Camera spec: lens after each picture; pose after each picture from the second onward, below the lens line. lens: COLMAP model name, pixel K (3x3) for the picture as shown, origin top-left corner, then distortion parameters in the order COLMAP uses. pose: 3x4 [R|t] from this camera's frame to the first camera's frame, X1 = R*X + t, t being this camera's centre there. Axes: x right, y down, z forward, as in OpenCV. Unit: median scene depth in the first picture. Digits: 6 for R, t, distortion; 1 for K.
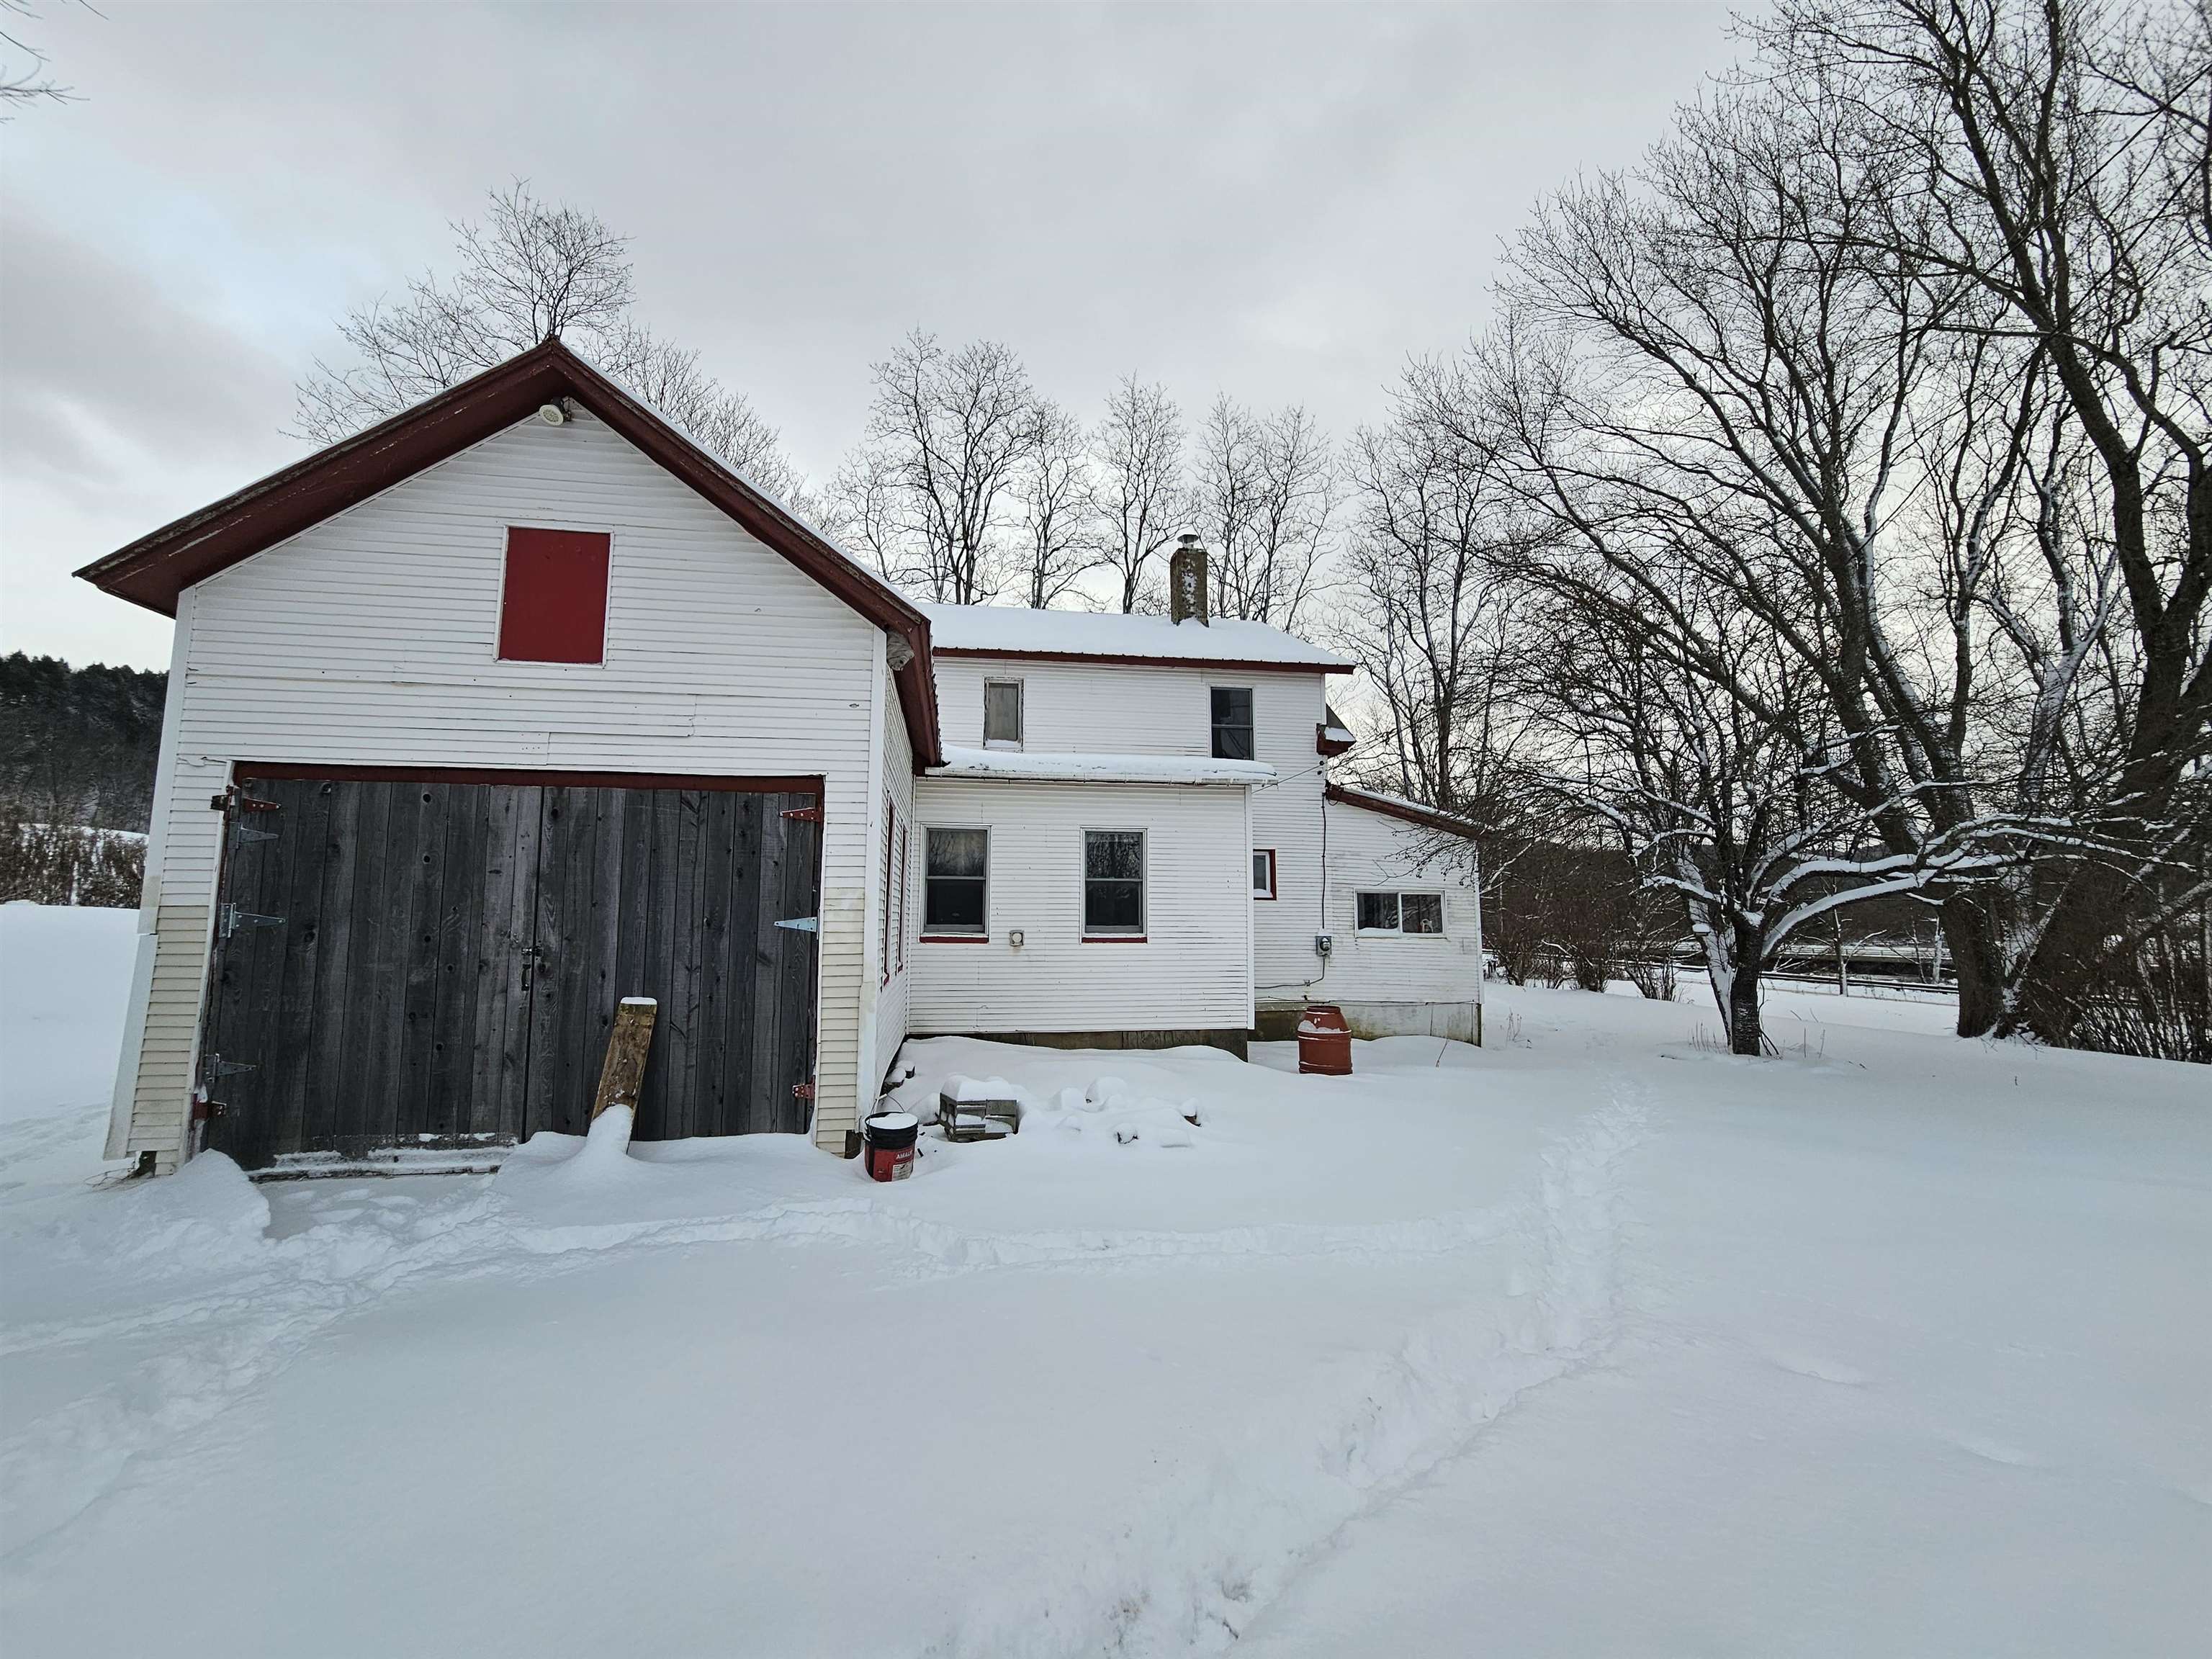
lens RADIAL K [[903.3, 0, 1106.0], [0, 903.3, 829.5], [0, 0, 1]] dist [-0.000211, -0.000005]
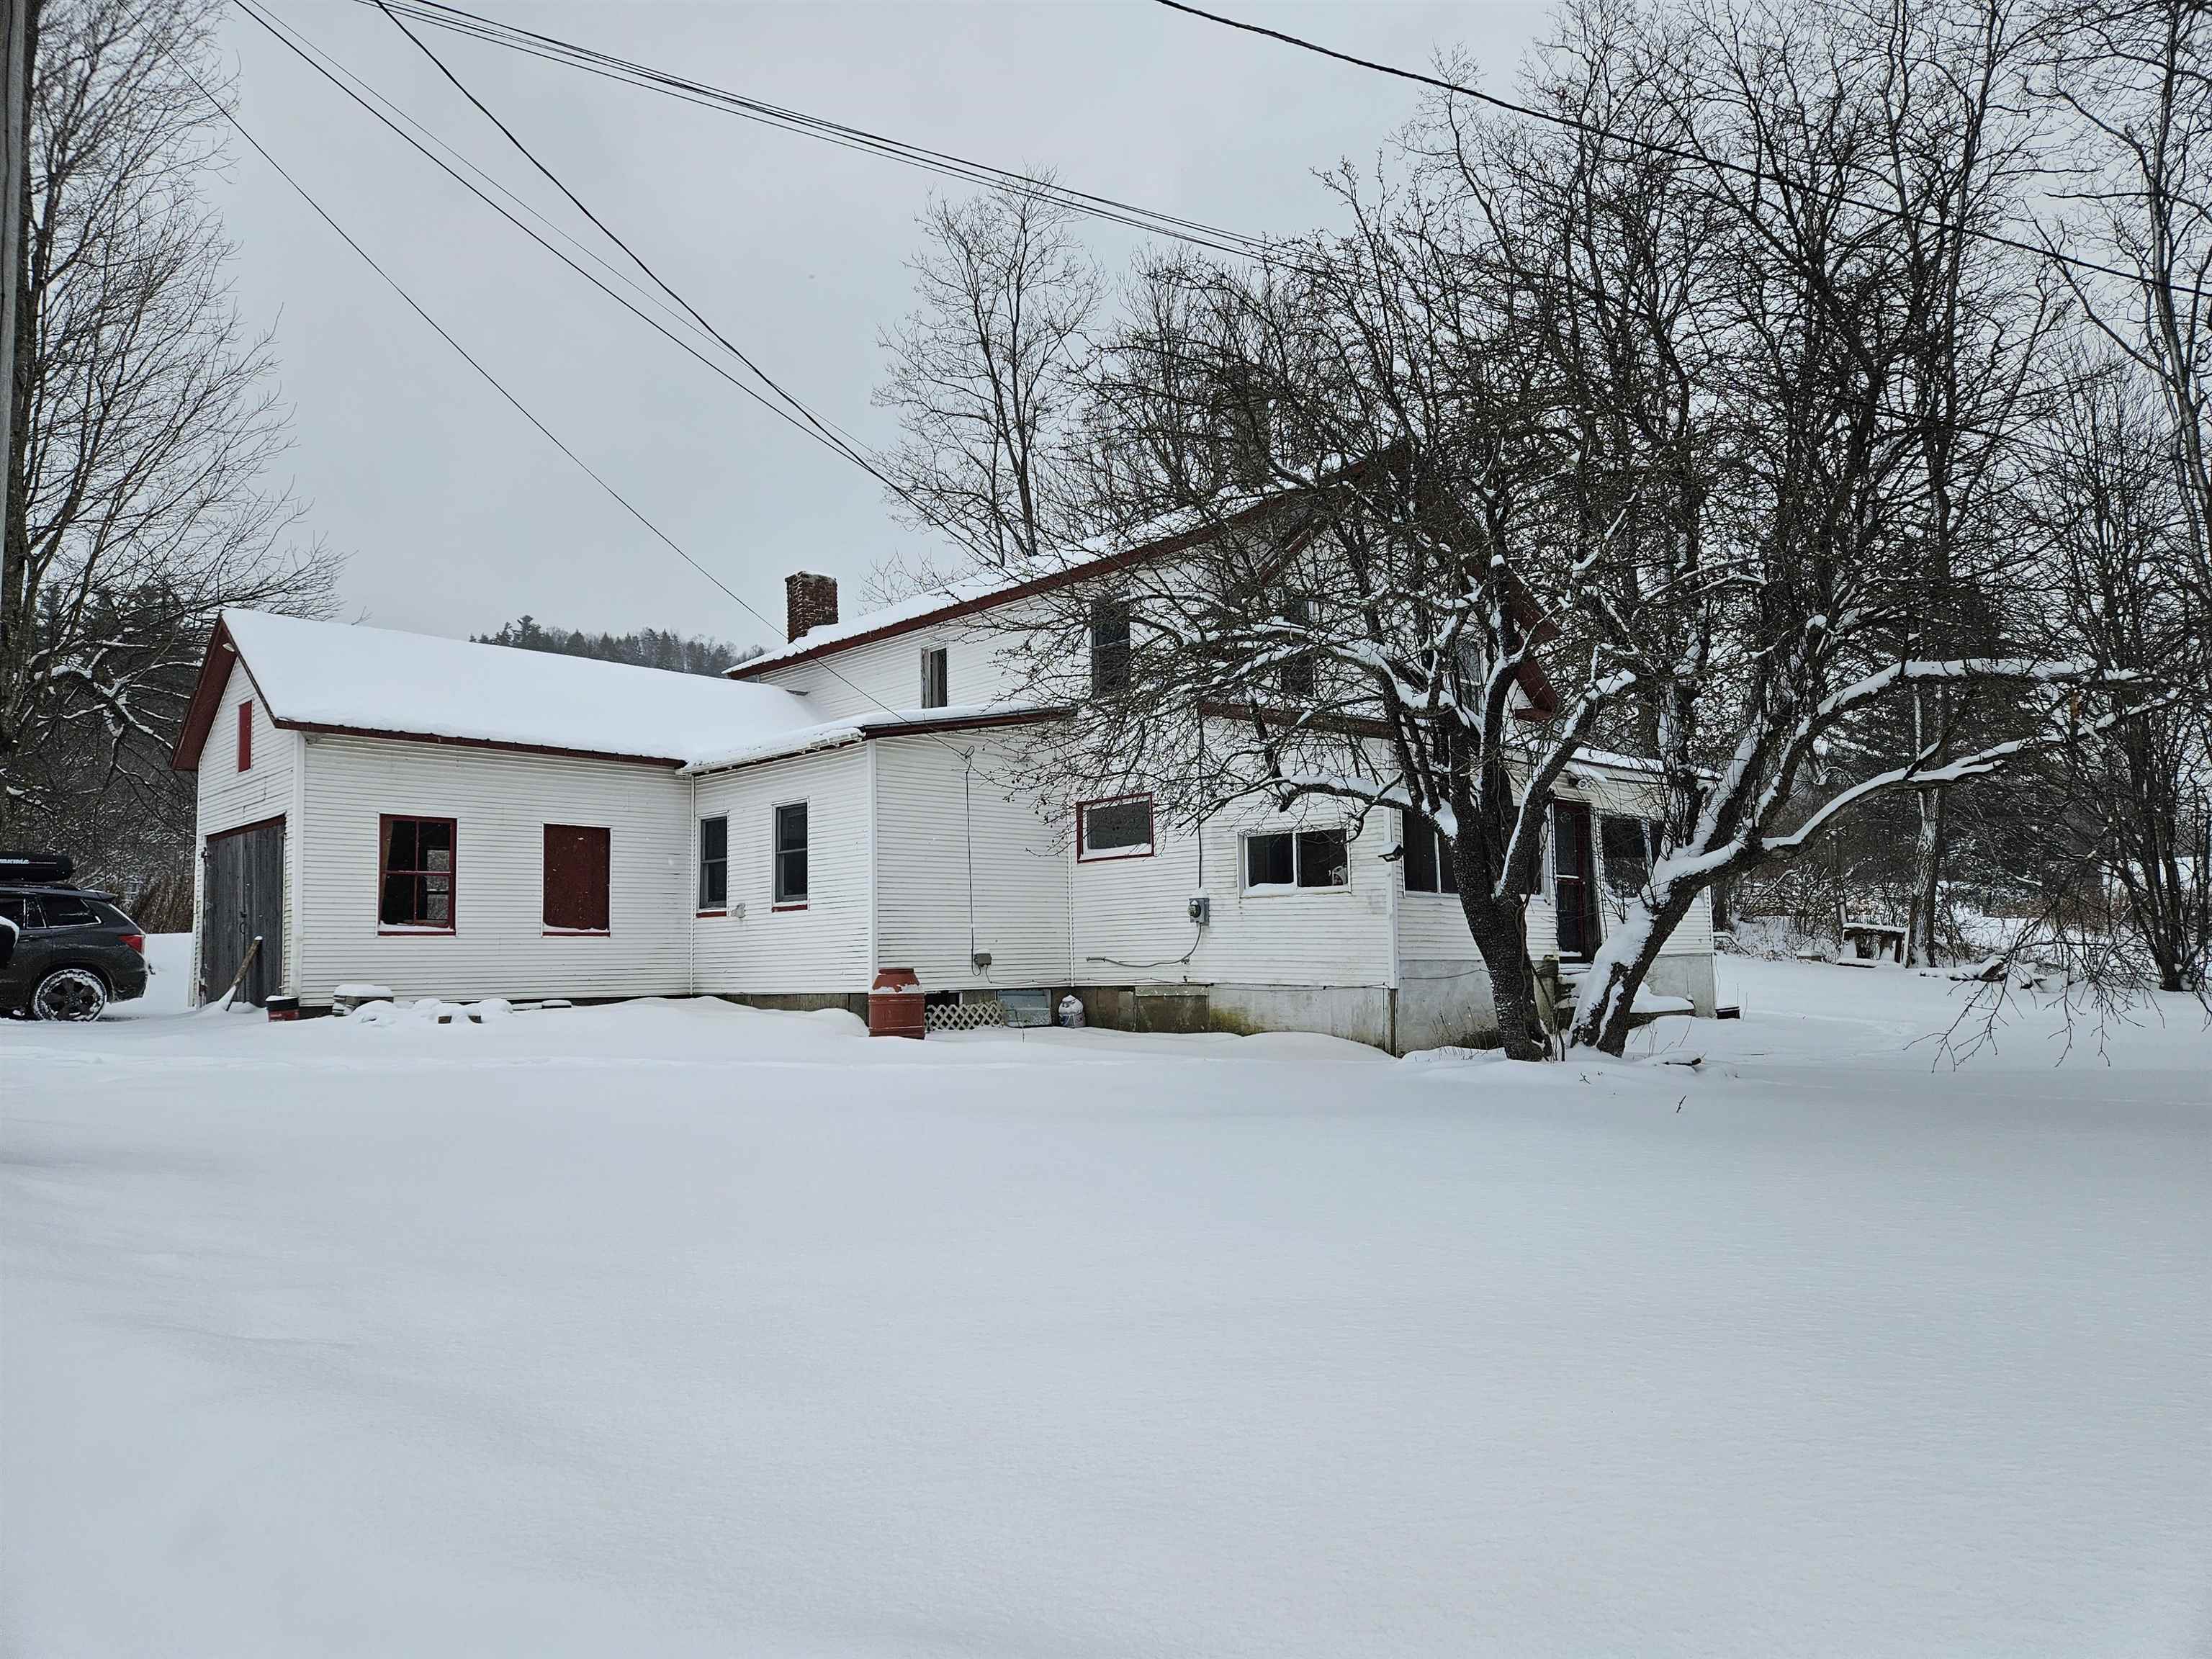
lens RADIAL K [[1491.2, 0, 1106.0], [0, 1491.2, 829.5], [0, 0, 1]] dist [0.000887, -0.000001]
pose [[0.575551, -0.085688, -0.813264, 1.201633], [0.108584, 0.993697, -0.027854, 0.087425], [0.810525, -0.072276, 0.581228, 0.216930]]
